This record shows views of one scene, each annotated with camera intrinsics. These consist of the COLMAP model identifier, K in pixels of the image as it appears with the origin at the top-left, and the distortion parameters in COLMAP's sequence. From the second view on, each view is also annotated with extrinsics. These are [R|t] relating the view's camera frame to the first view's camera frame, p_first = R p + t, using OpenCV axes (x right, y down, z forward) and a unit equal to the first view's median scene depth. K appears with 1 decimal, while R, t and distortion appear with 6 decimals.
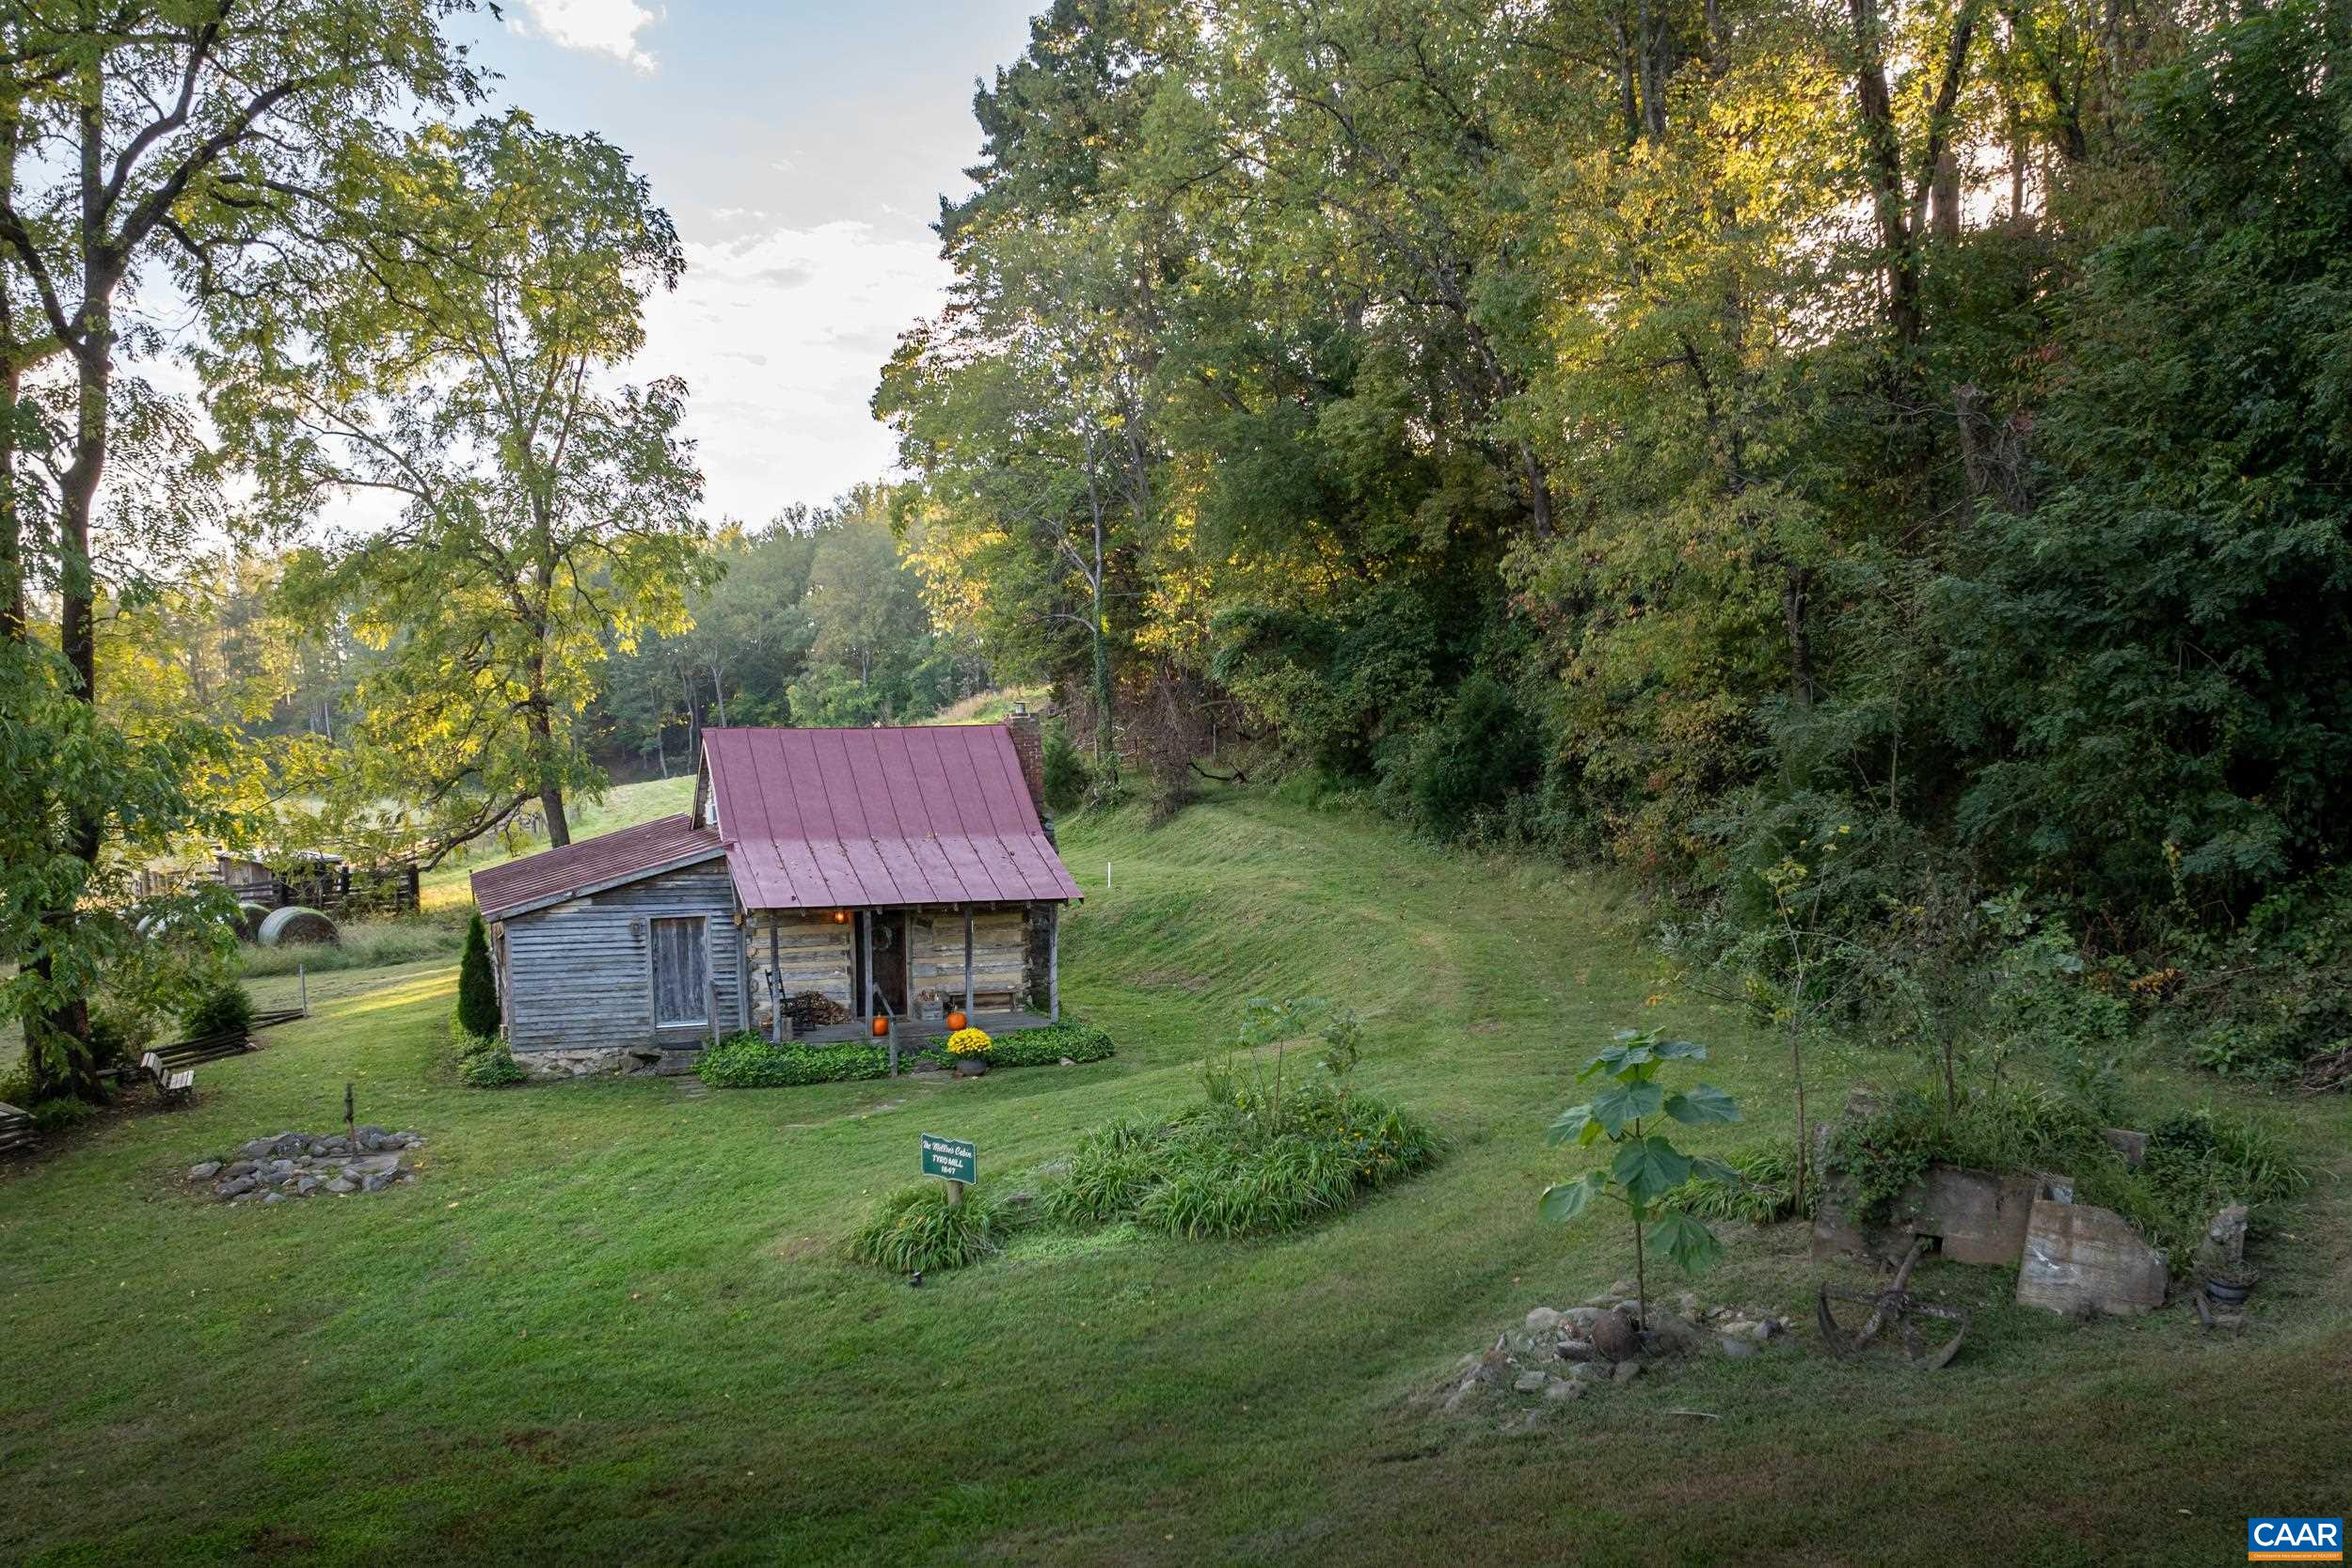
lens RADIAL K [[1585.7, 0, 1186.1], [0, 1585.7, 808.3], [0, 0, 1]] dist [-0.001482, -0.001630]
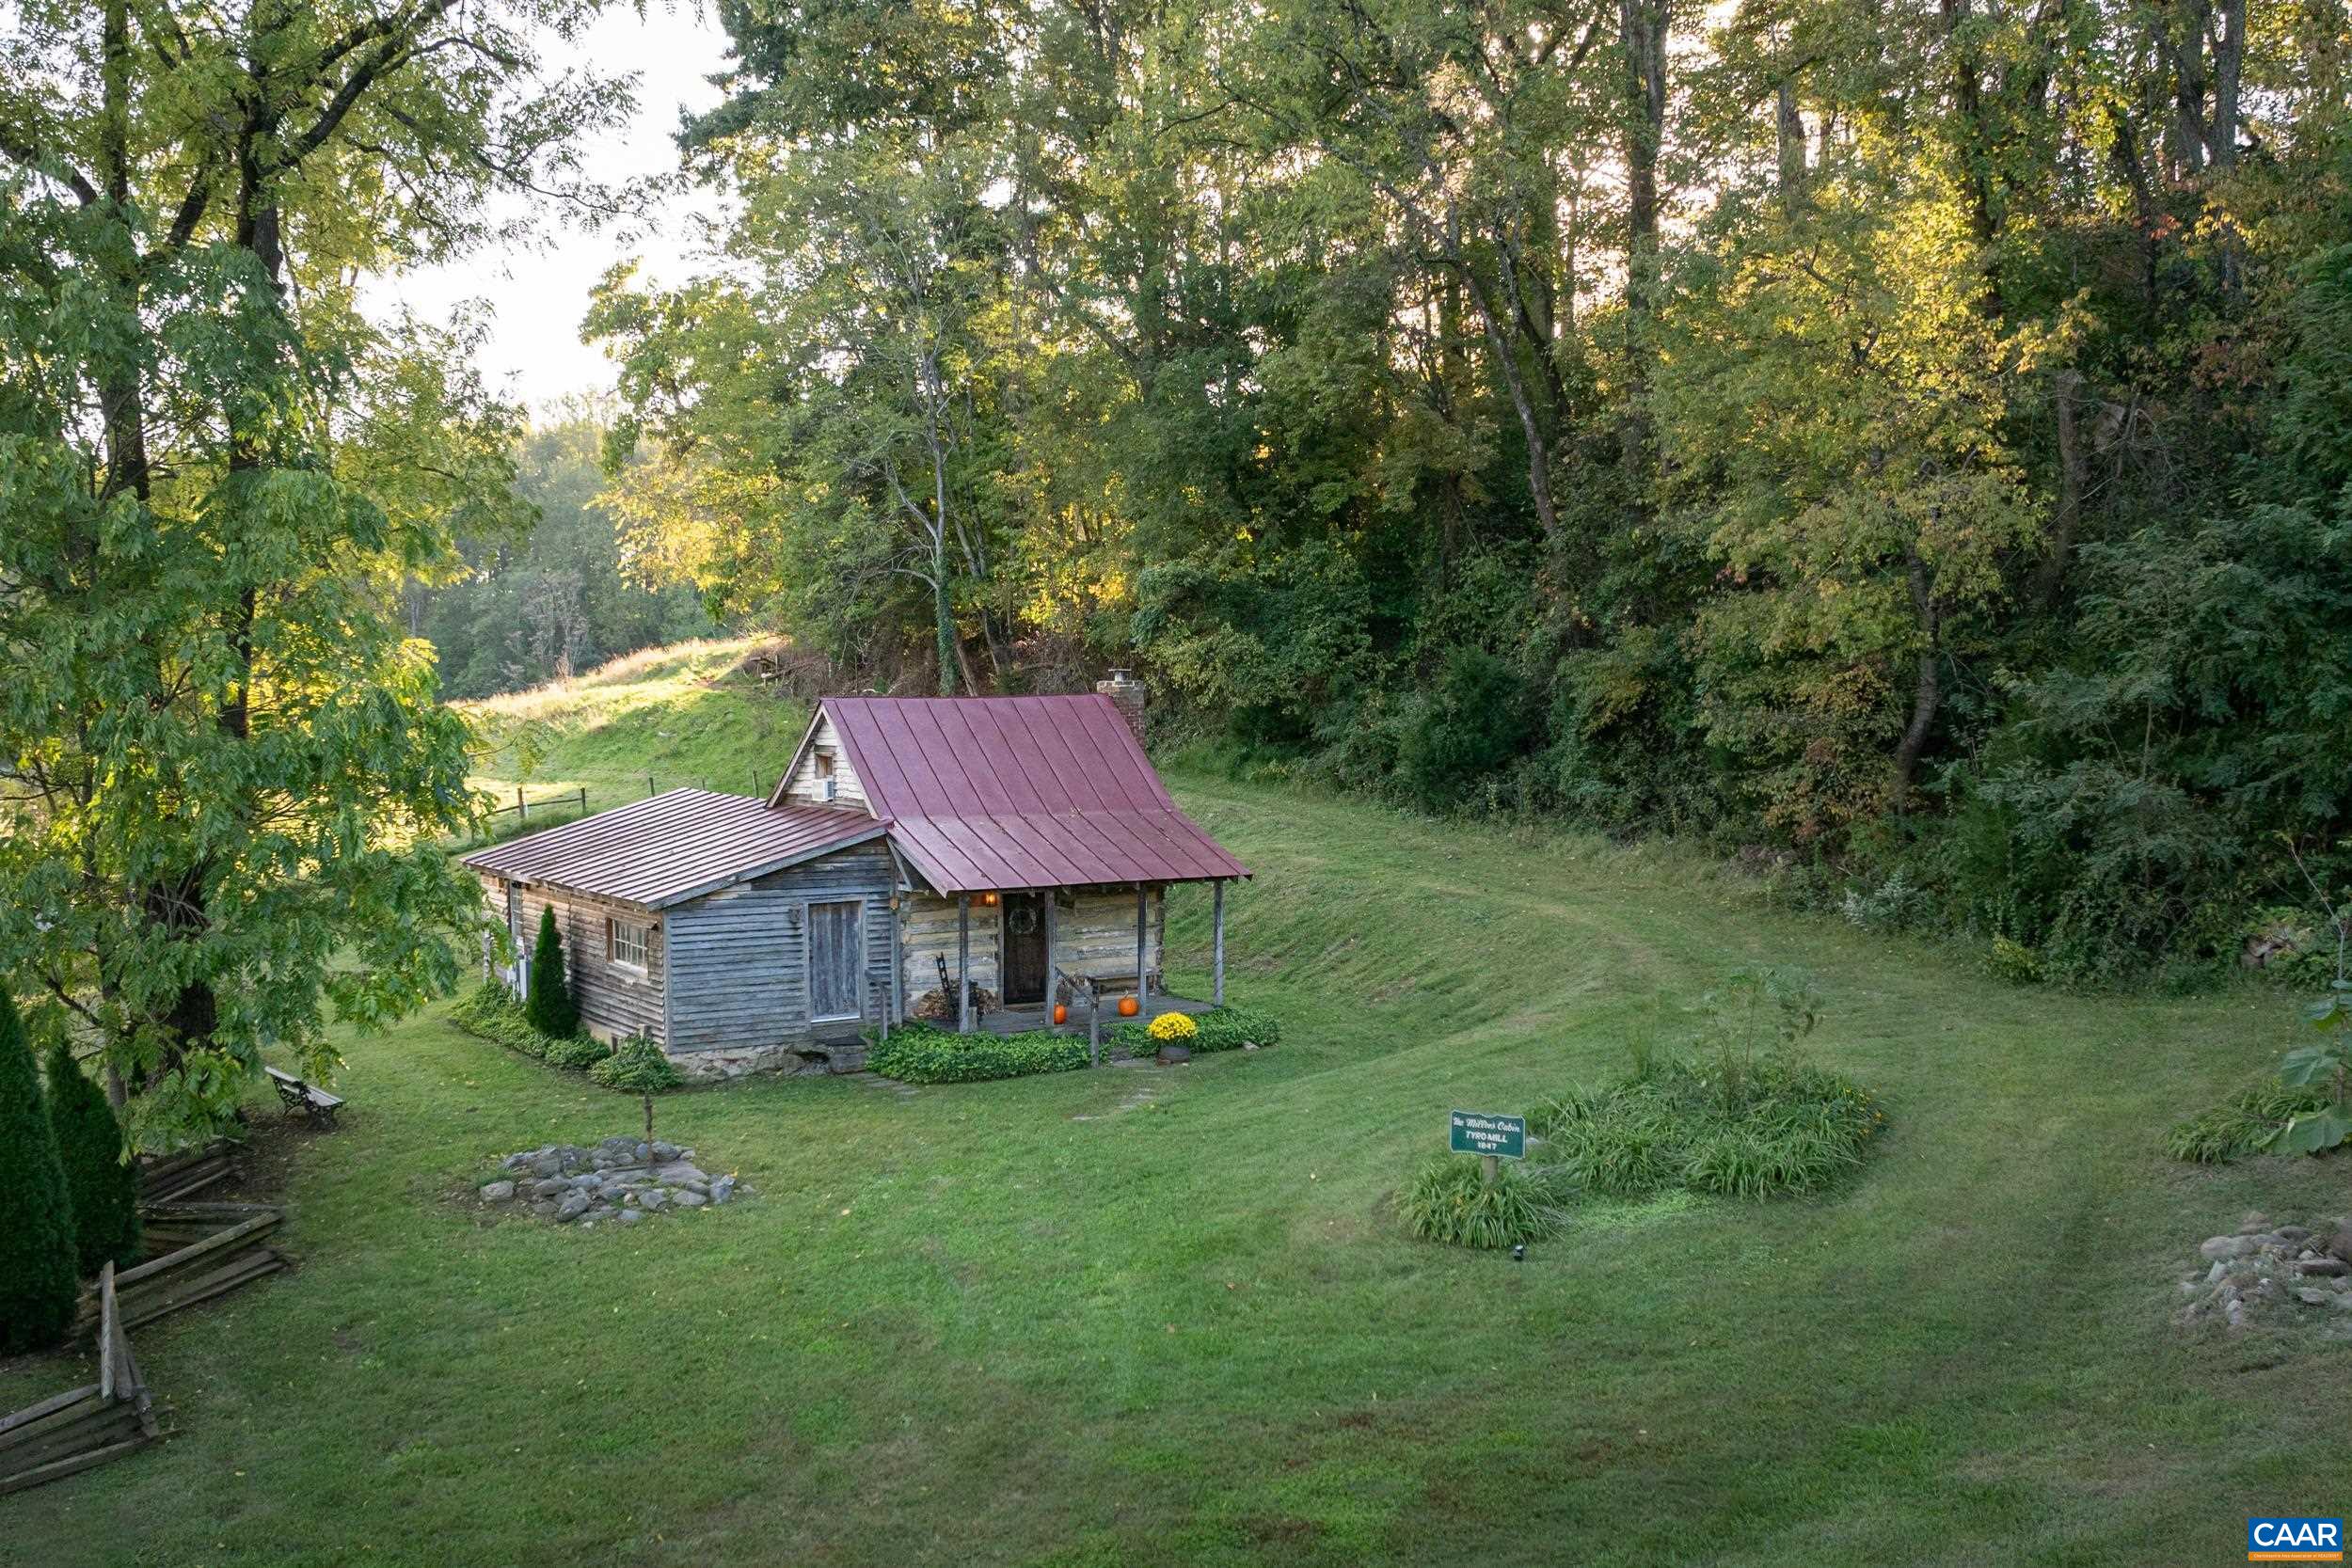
lens RADIAL K [[1718.7, 0, 1170.2], [0, 1718.7, 761.9], [0, 0, 1]] dist [-0.014710, -0.004724]
pose [[0.986180, -0.004708, 0.165609, -0.290961], [0.006272, 0.999940, -0.008926, -0.002657], [-0.165557, 0.009842, 0.986151, -0.018788]]
